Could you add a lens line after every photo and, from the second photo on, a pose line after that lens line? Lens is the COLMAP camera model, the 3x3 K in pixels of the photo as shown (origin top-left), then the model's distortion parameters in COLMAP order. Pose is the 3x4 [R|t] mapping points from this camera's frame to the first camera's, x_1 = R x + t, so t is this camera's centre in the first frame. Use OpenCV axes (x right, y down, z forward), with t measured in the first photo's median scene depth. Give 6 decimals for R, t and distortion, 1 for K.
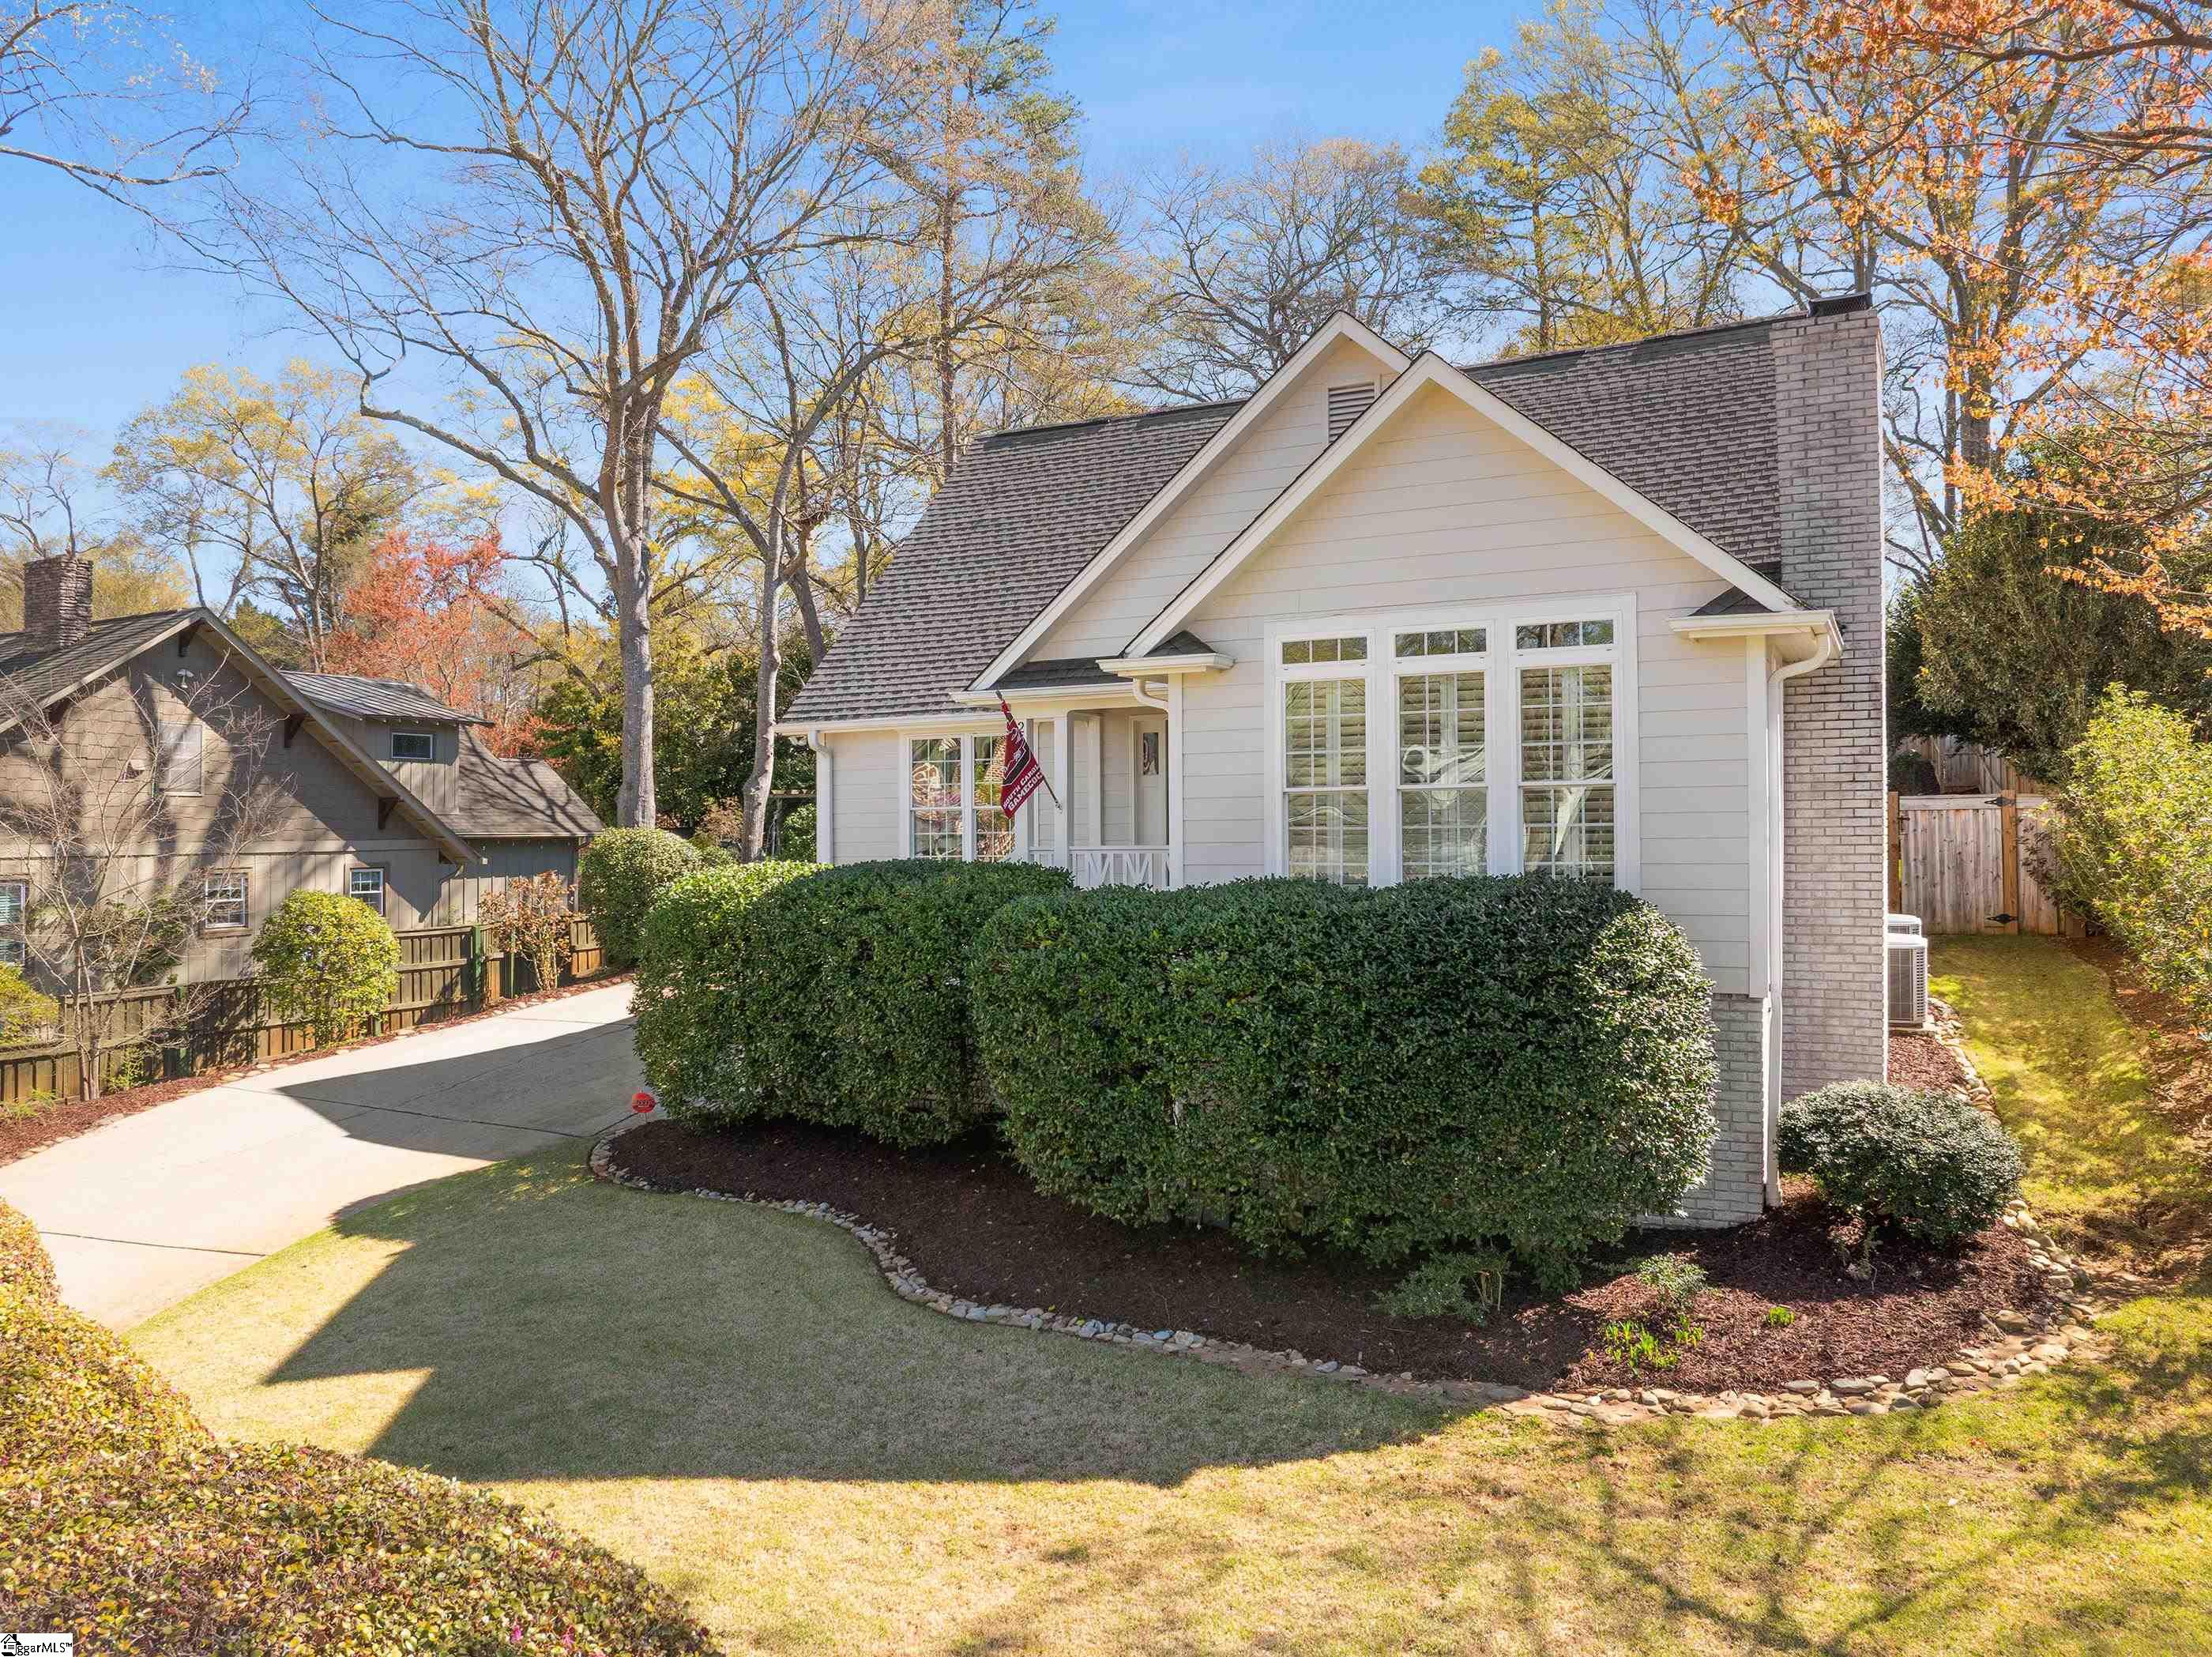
lens RADIAL K [[1559.7, 0, 1106.0], [0, 1559.7, 828.5], [0, 0, 1]] dist [-0.037619, -0.002991]
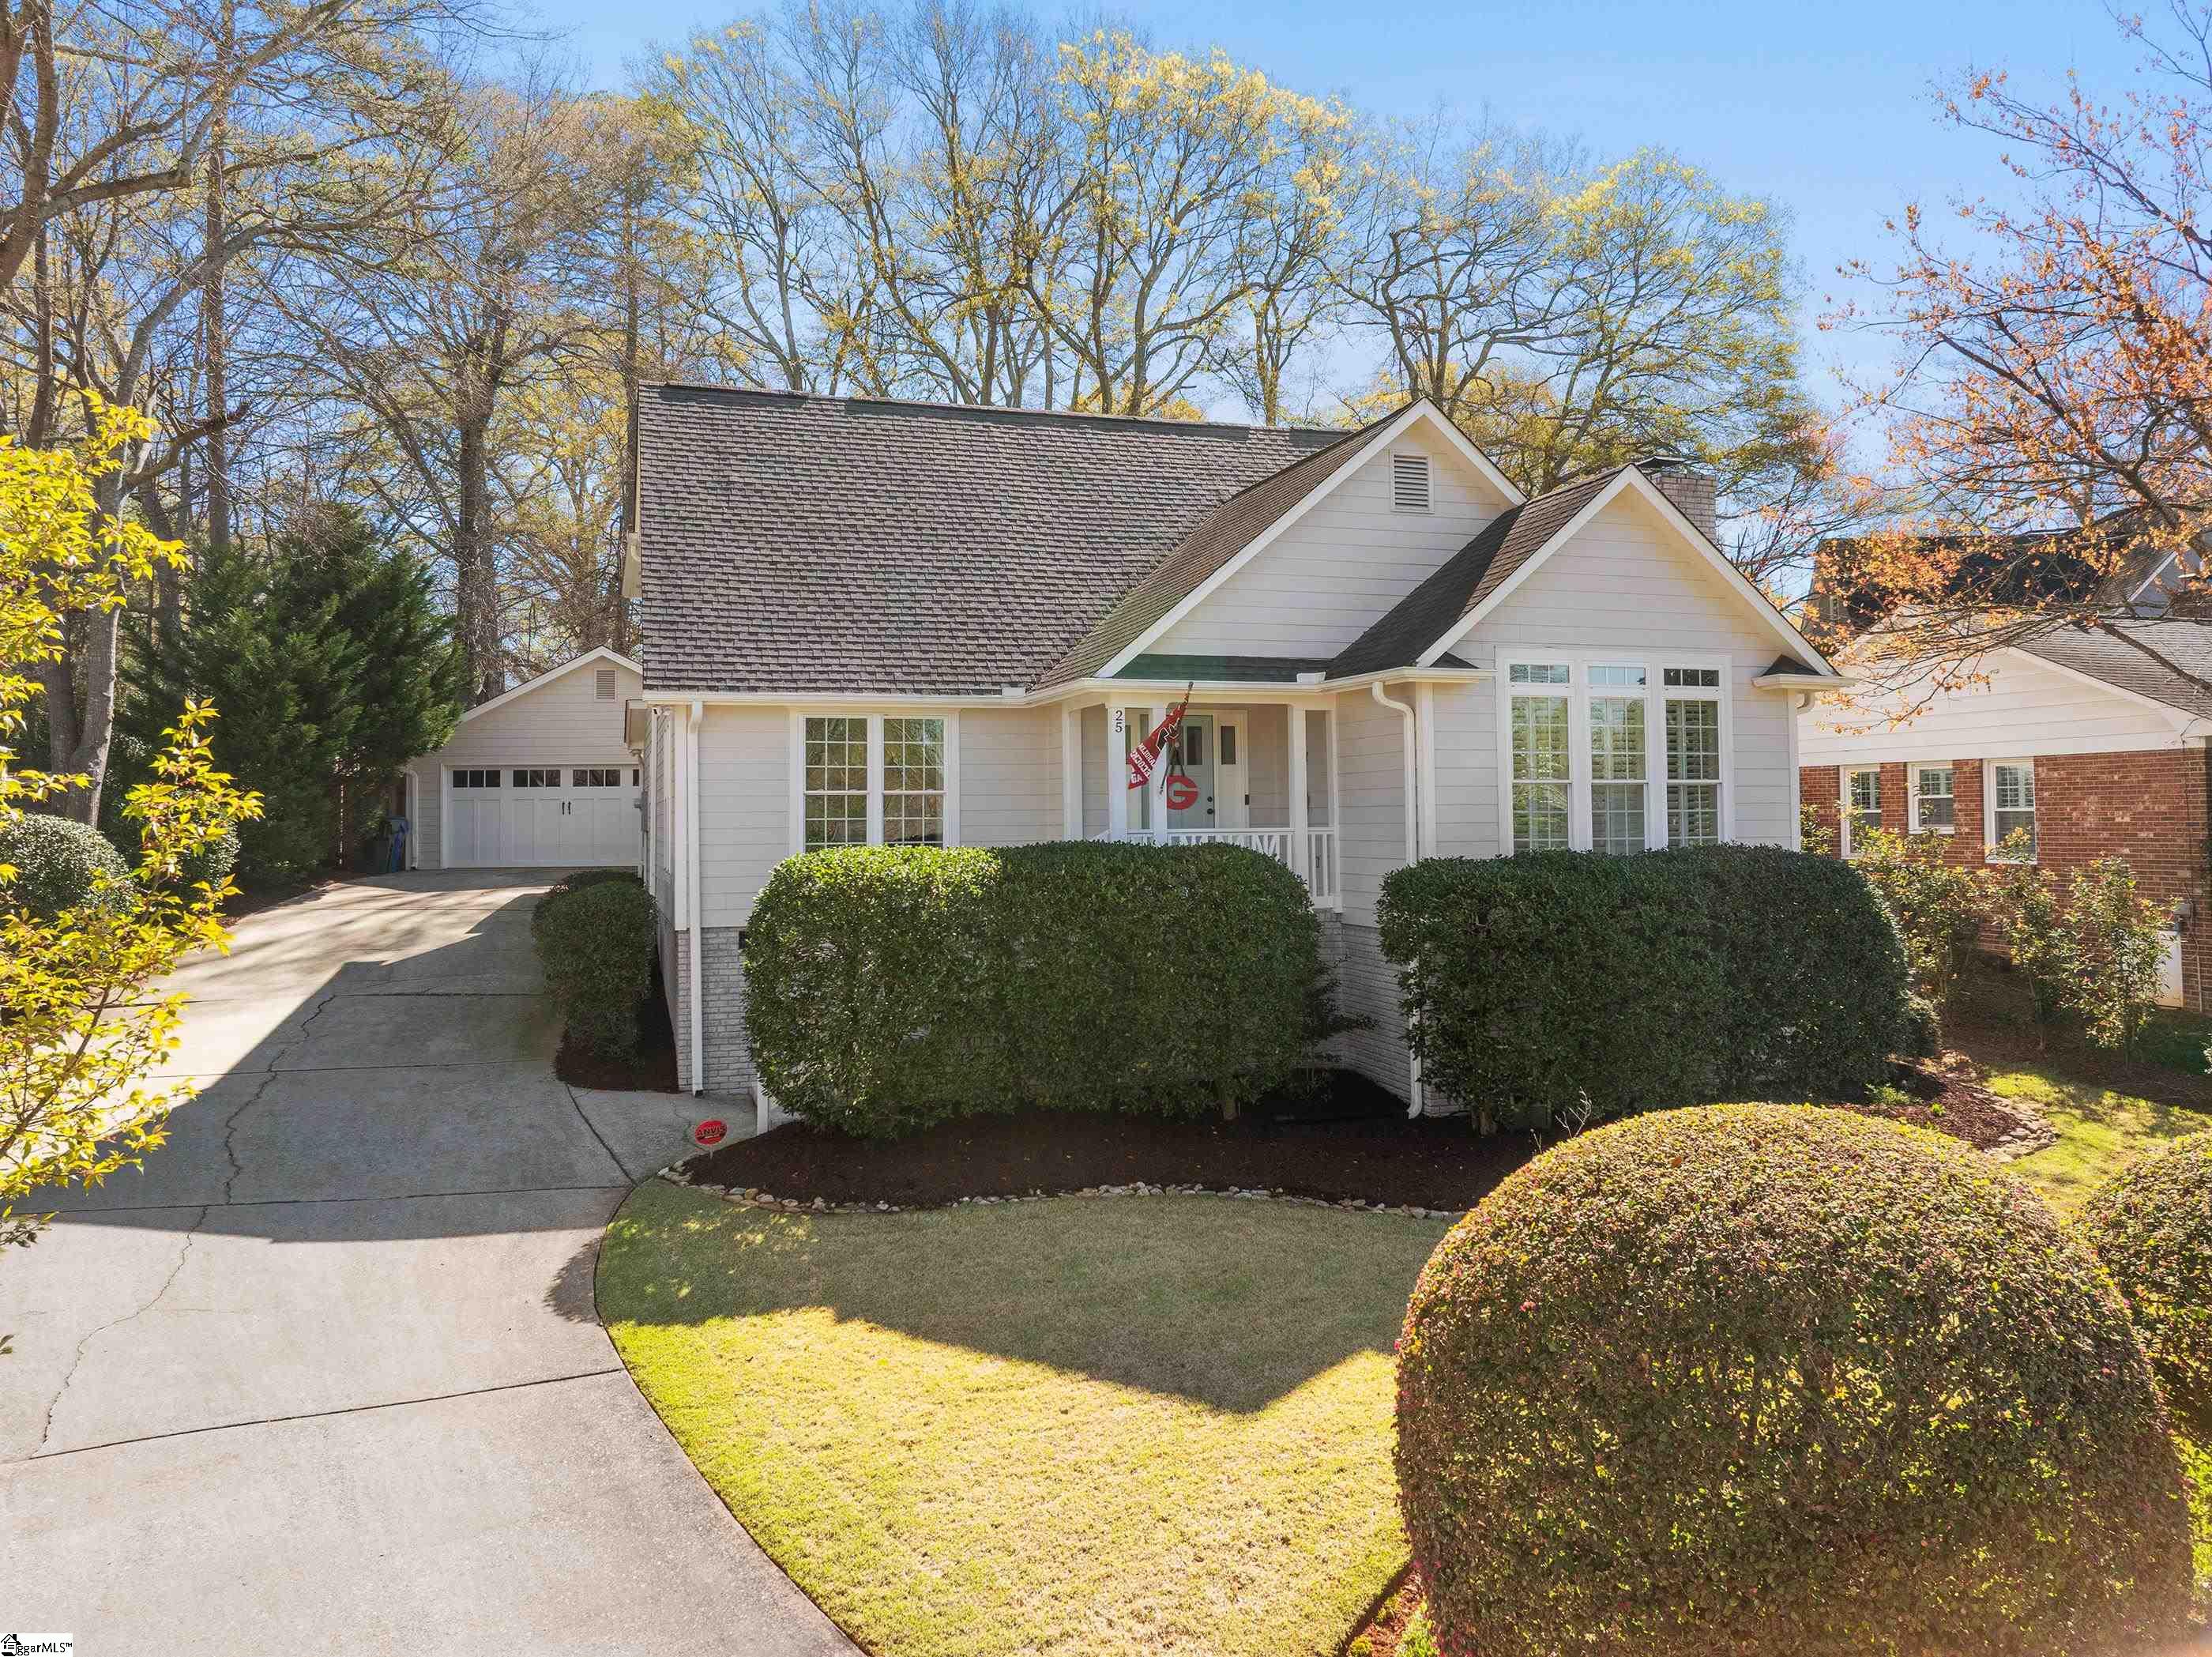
lens RADIAL K [[1566.4, 0, 1106.0], [0, 1566.4, 828.5], [0, 0, 1]] dist [-0.027964, 0.001444]
pose [[0.718174, 0.004652, 0.695848, -1.034984], [-0.002647, 0.999989, -0.003954, 0.020284], [-0.695859, 0.000998, 0.718178, 0.325497]]
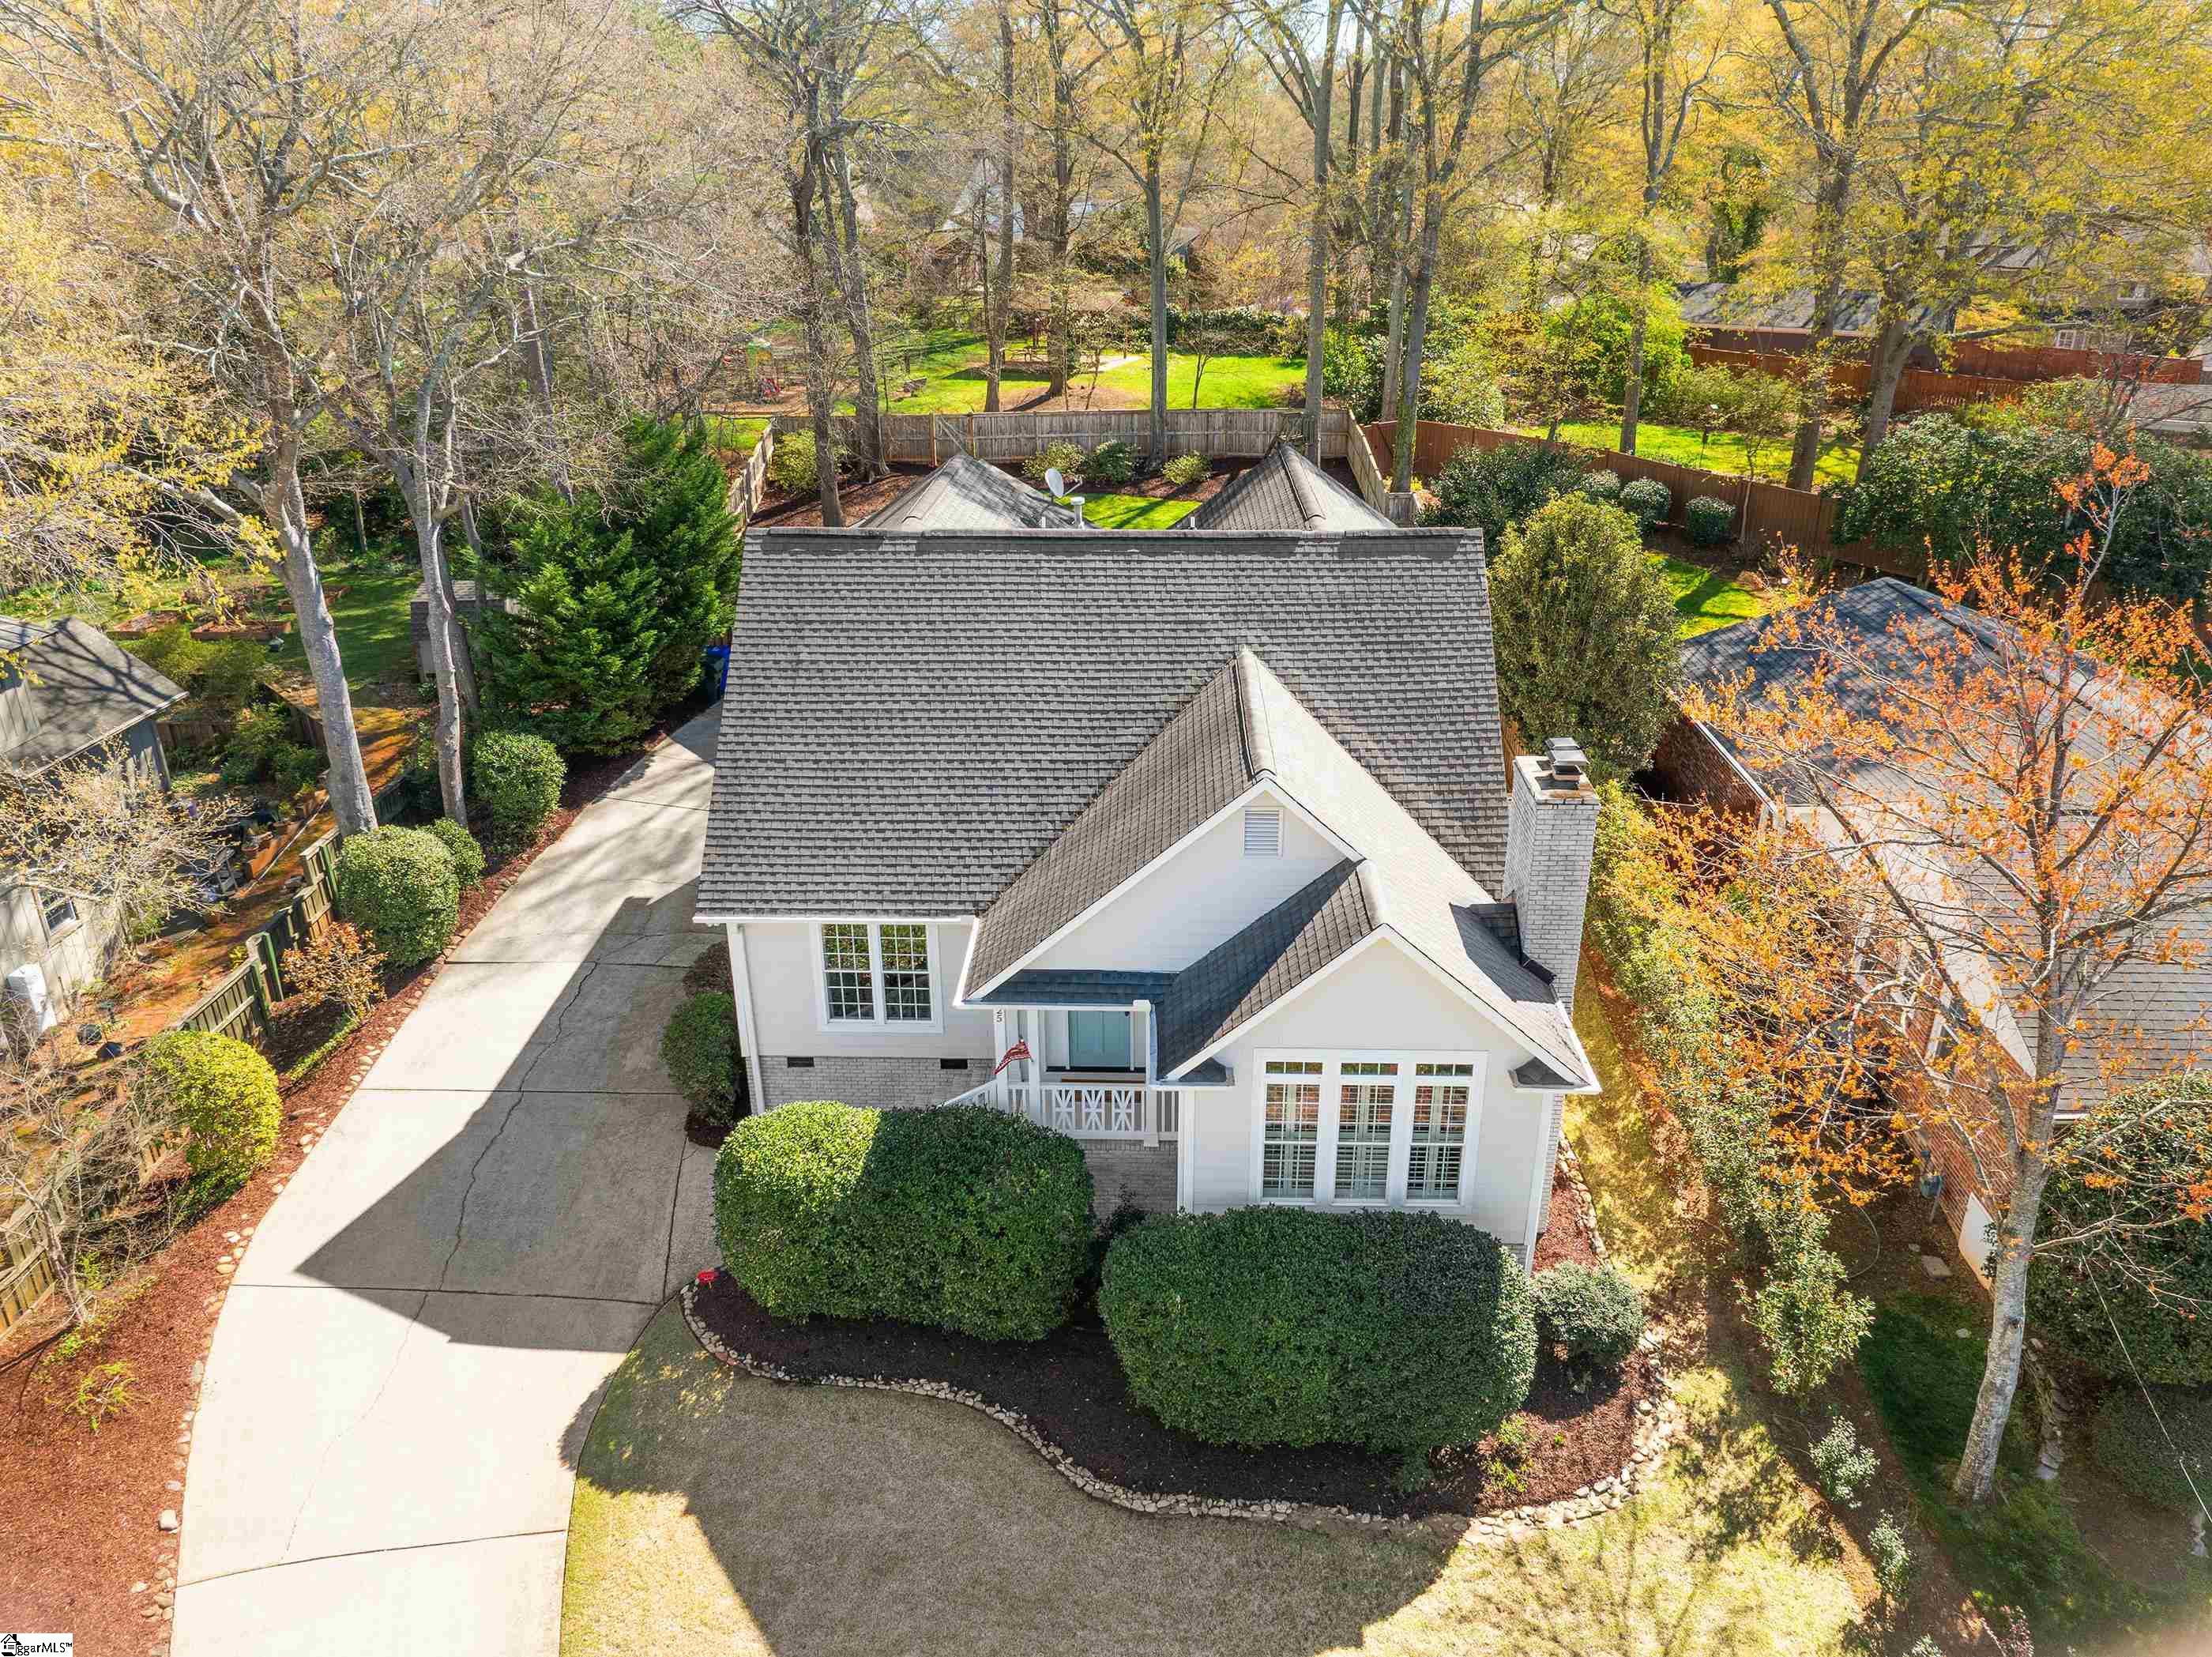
lens RADIAL K [[1500.5, 0, 1107.6], [0, 1500.5, 872.2], [0, 0, 1]] dist [-0.051916, 0.000793]
pose [[0.908704, -0.166947, 0.382604, -0.584007], [-0.004361, 0.912700, 0.408608, -0.924655], [-0.417419, -0.372972, 0.828646, -0.098685]]
